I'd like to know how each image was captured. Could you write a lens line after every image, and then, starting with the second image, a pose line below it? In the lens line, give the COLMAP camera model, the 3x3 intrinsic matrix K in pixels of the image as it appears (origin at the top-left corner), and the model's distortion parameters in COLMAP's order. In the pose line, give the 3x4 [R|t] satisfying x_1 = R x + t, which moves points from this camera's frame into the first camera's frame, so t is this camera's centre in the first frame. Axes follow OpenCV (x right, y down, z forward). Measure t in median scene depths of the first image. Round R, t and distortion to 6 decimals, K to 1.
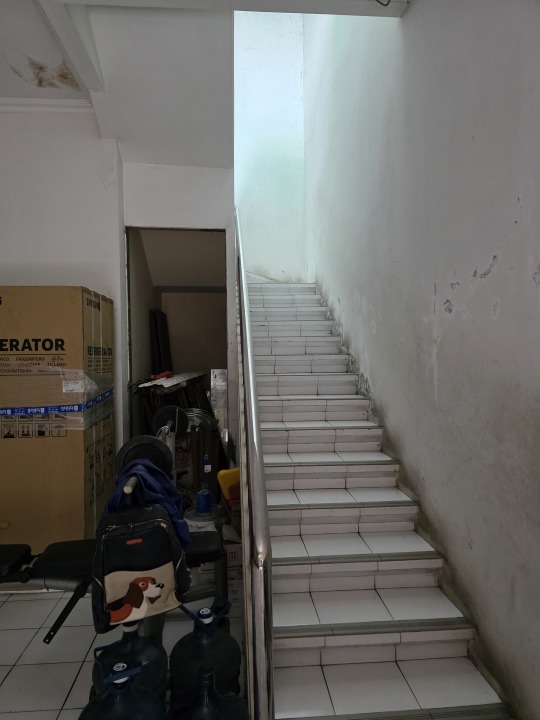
lens RADIAL K [[478.4, 0, 261.4], [0, 478.4, 360.3], [0, 0, 1]] dist [0.084898, -0.088221]
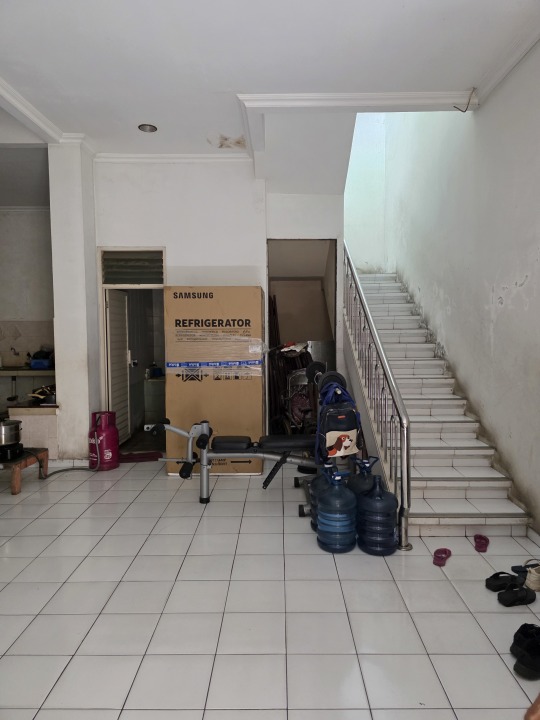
lens RADIAL K [[482.5, 0, 271.5], [0, 482.5, 352.0], [0, 0, 1]] dist [0.093216, -0.092054]
pose [[0.996824, 0.005874, -0.079415, -0.208898], [-0.003026, 0.999349, 0.035943, 0.006523], [0.079574, -0.035589, 0.996193, -0.589966]]
